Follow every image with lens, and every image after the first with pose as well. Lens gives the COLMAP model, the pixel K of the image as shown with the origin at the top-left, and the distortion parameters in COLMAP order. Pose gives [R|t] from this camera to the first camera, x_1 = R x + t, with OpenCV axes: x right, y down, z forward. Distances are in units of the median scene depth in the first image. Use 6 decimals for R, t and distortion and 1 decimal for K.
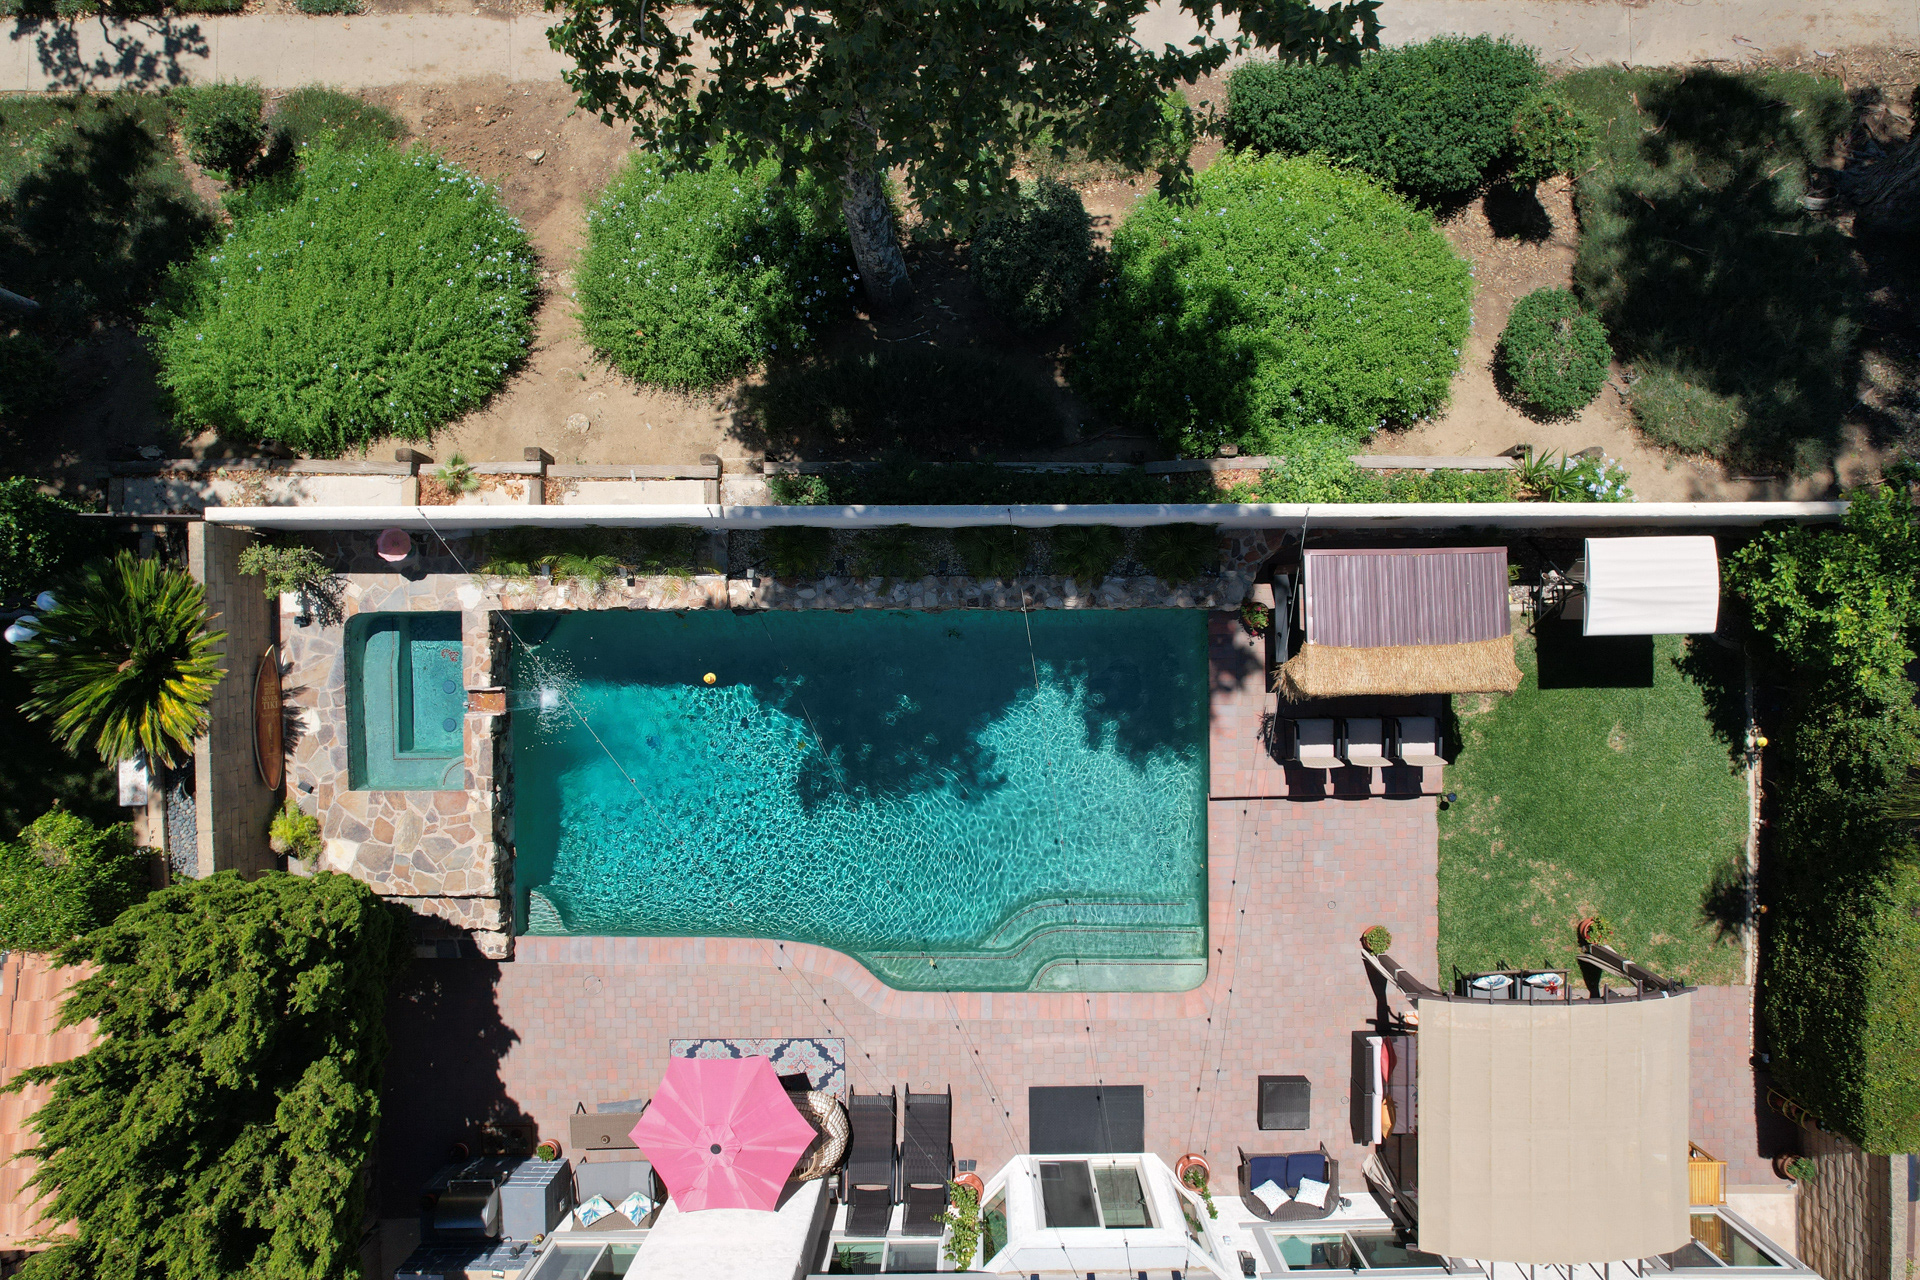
lens RADIAL K [[1219.8, 0, 970.5], [0, 1219.8, 644.5], [0, 0, 1]] dist [-0.064735, 0.044659]
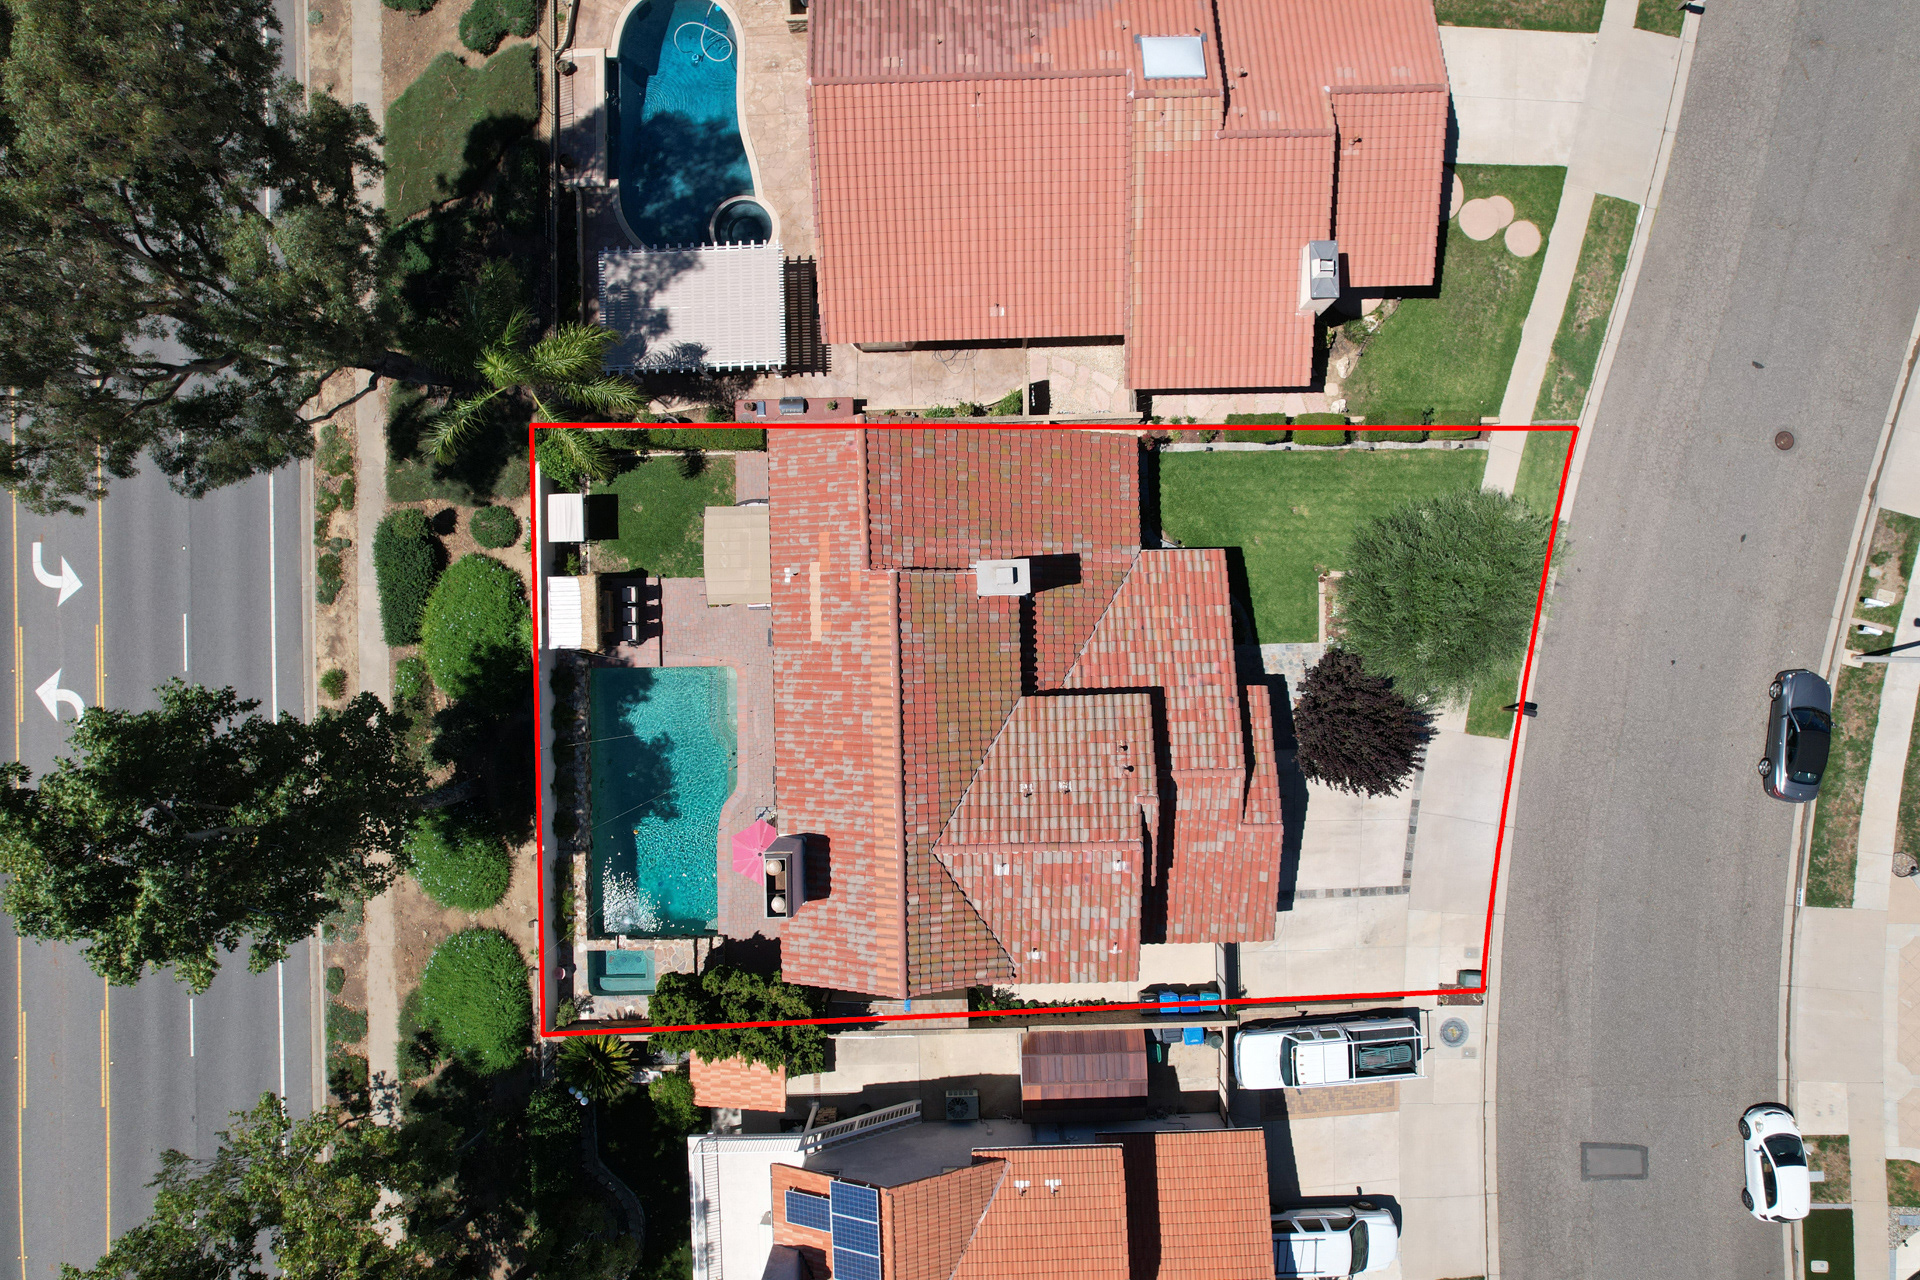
lens RADIAL K [[1219.8, 0, 944.3], [0, 1219.8, 639.8], [0, 0, 1]] dist [-0.064735, 0.044659]
pose [[-0.004519, -0.999981, 0.004087, 0.243045], [0.999637, -0.004626, -0.026554, 0.811908], [0.026573, 0.003966, 0.999639, -1.606590]]
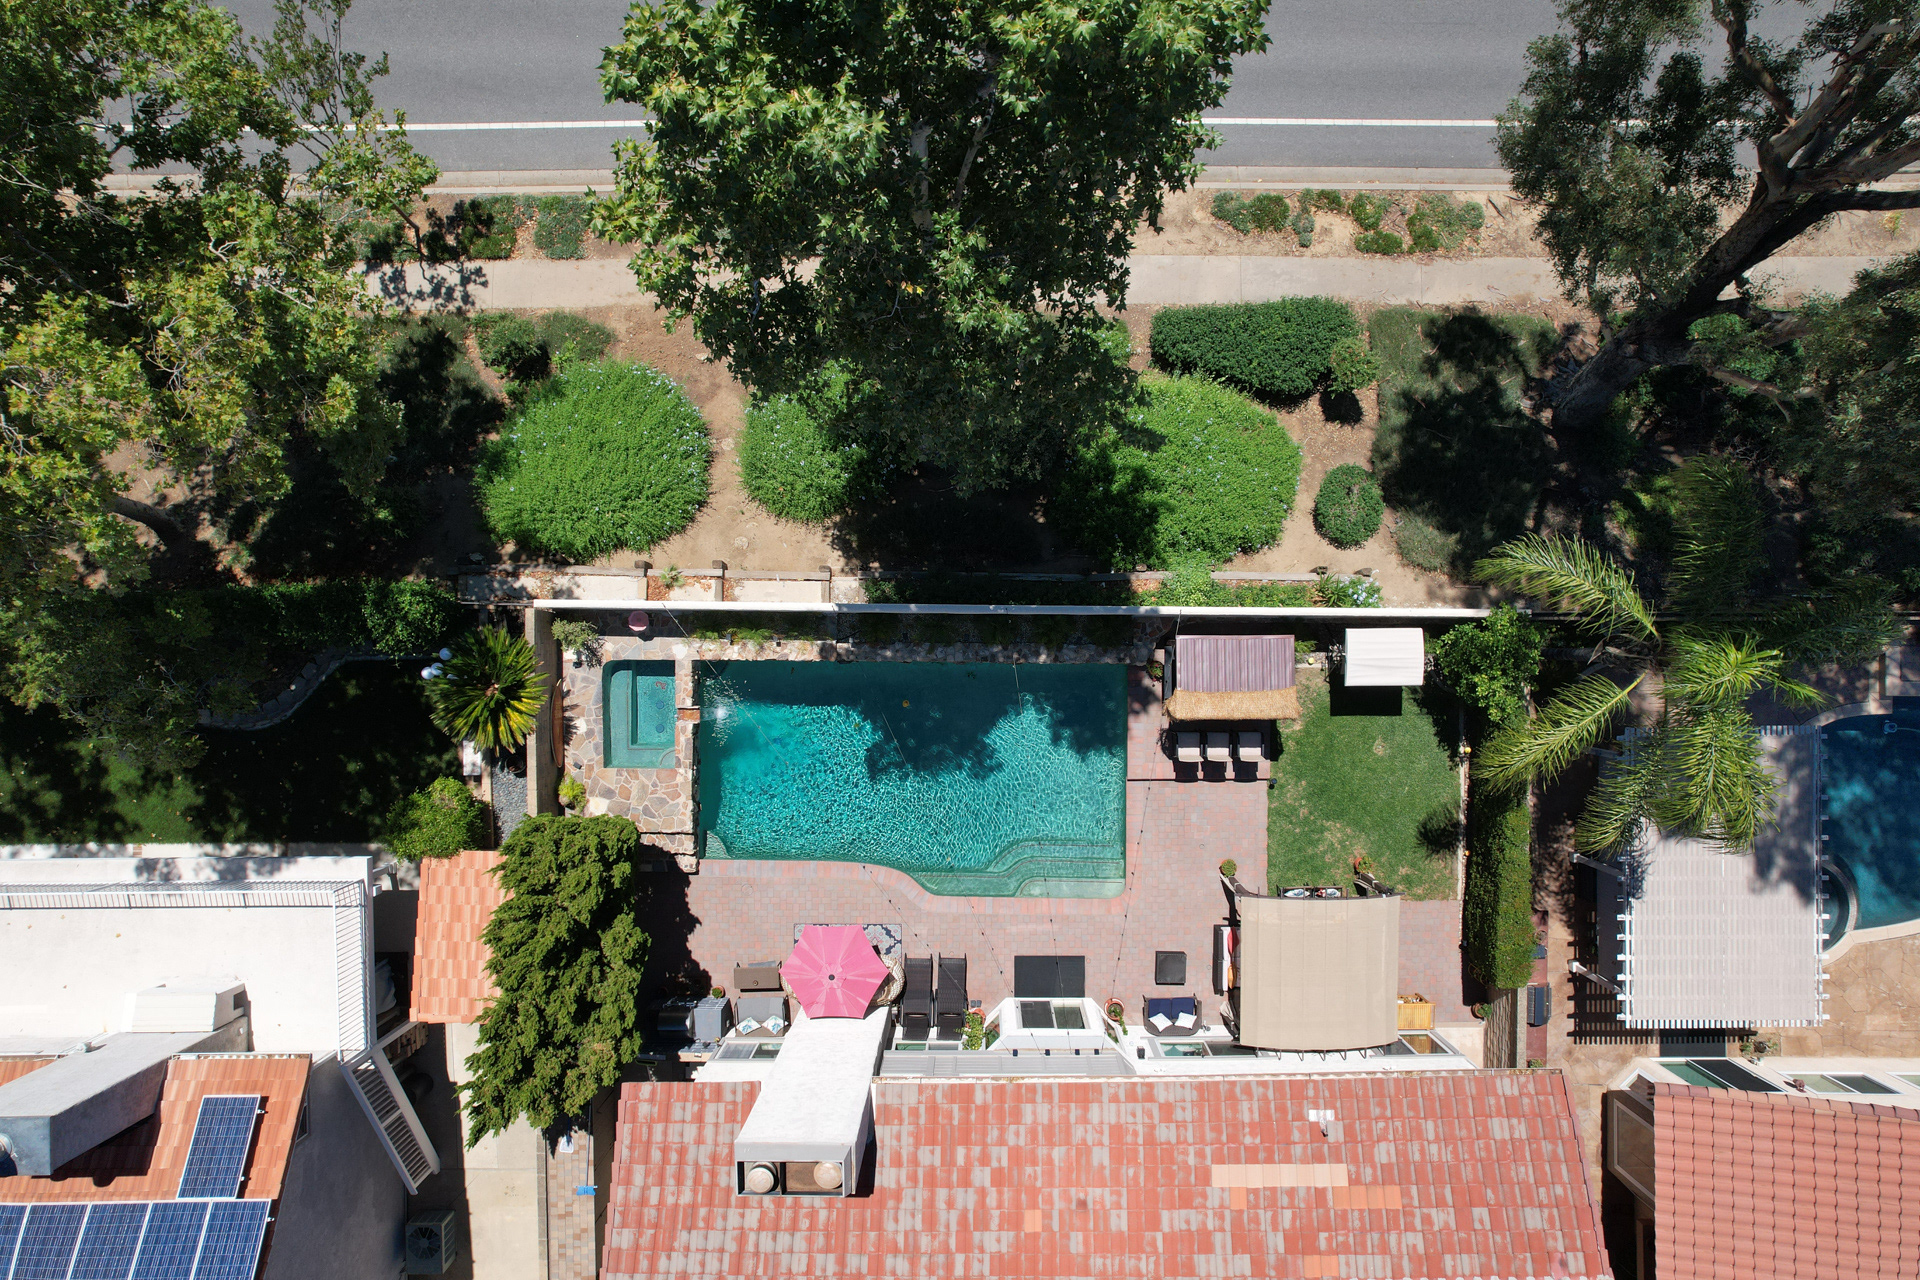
lens RADIAL K [[1219.8, 0, 975.9], [0, 1219.8, 639.3], [0, 0, 1]] dist [-0.064735, 0.044659]
pose [[0.999892, 0.014134, 0.003961, -0.016297], [-0.014126, 0.999898, -0.002044, -0.056807], [-0.003989, 0.001988, 0.999990, -0.645893]]
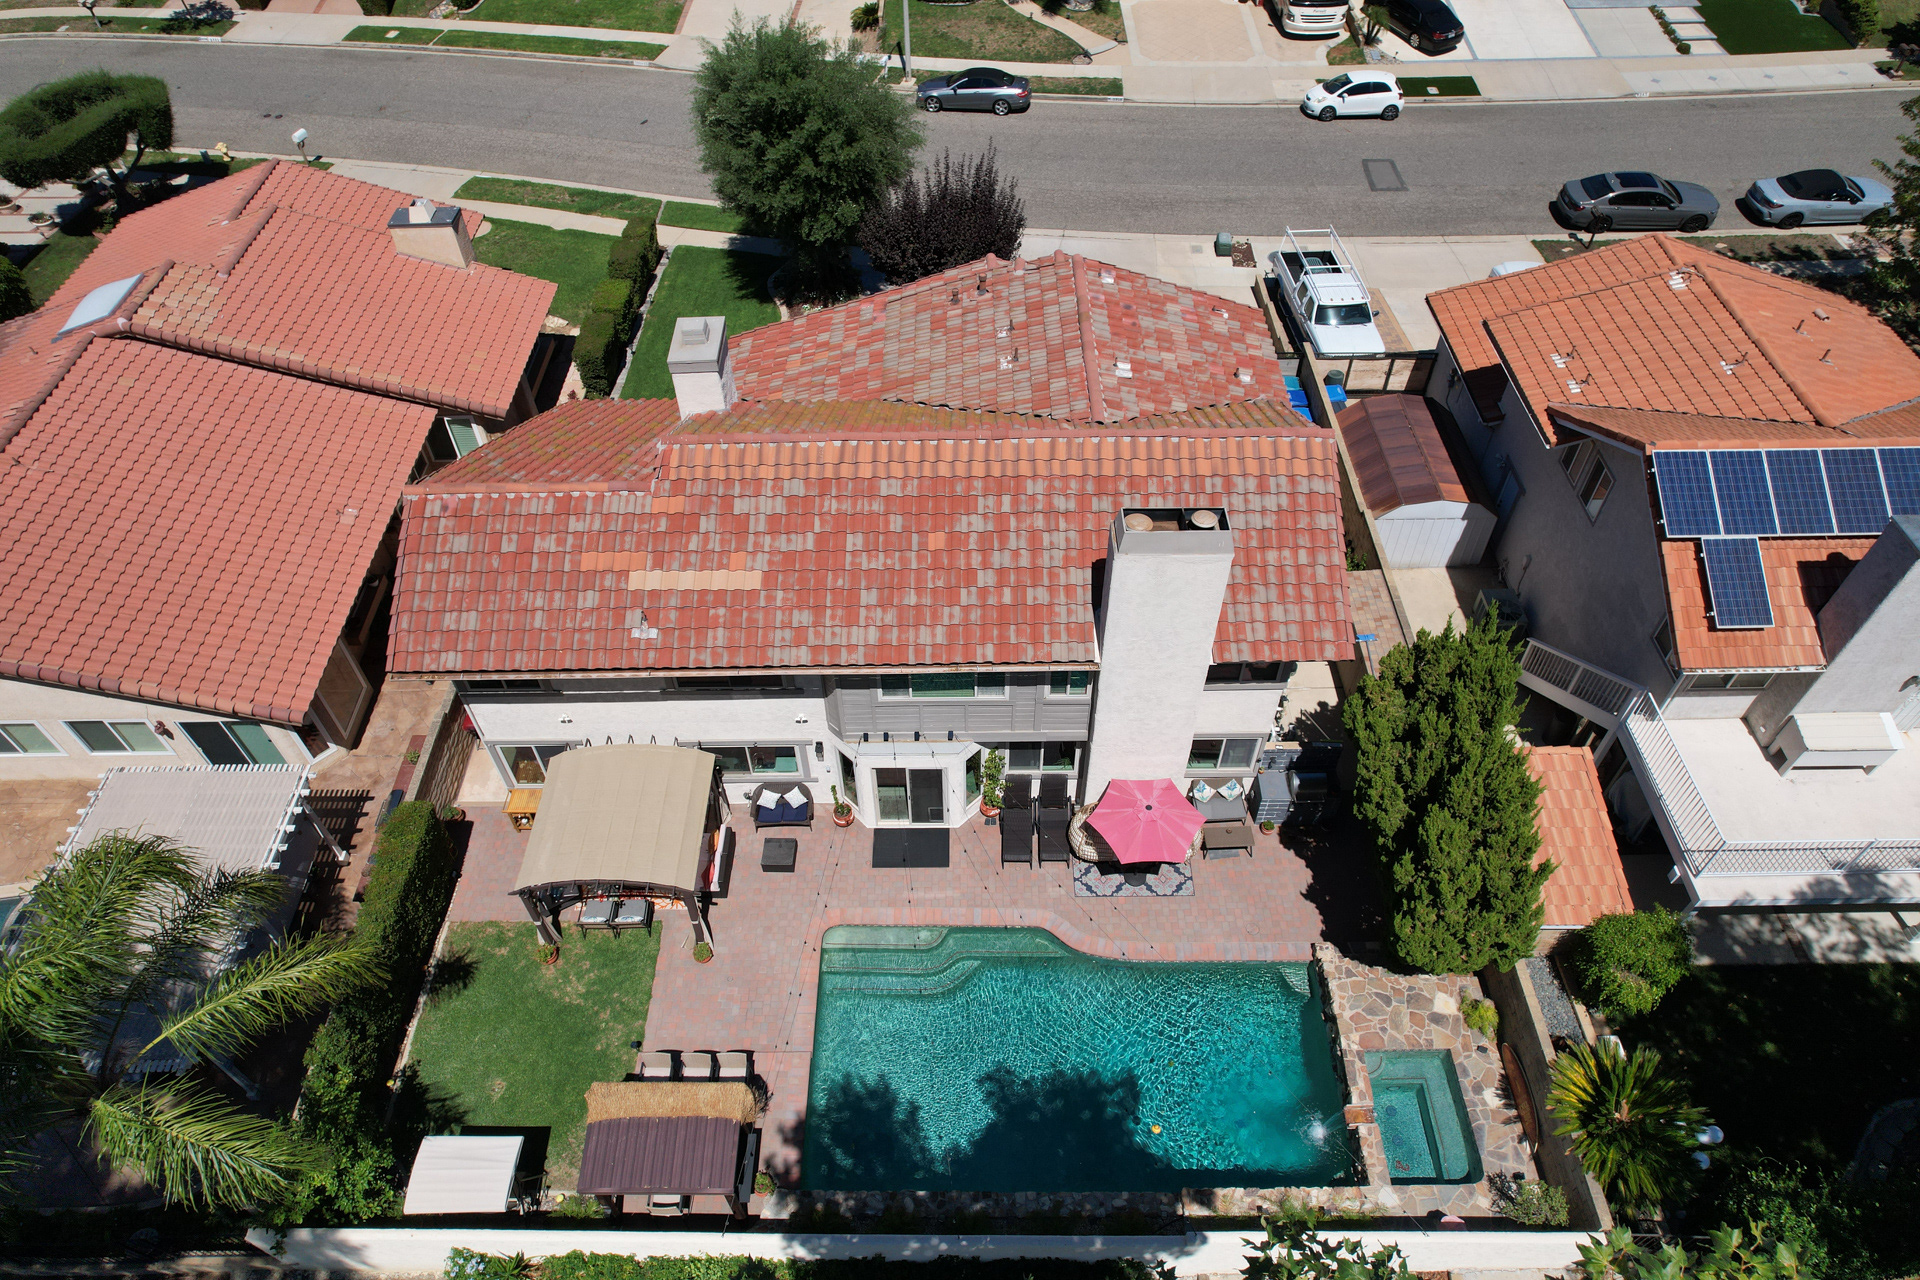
lens RADIAL K [[1219.8, 0, 965.8], [0, 1219.8, 649.8], [0, 0, 1]] dist [-0.064735, 0.044659]
pose [[-0.999845, 0.000086, 0.017611, 0.001695], [0.011456, -0.756352, 0.654065, -0.418018], [0.013377, 0.654165, 0.756233, -0.310462]]
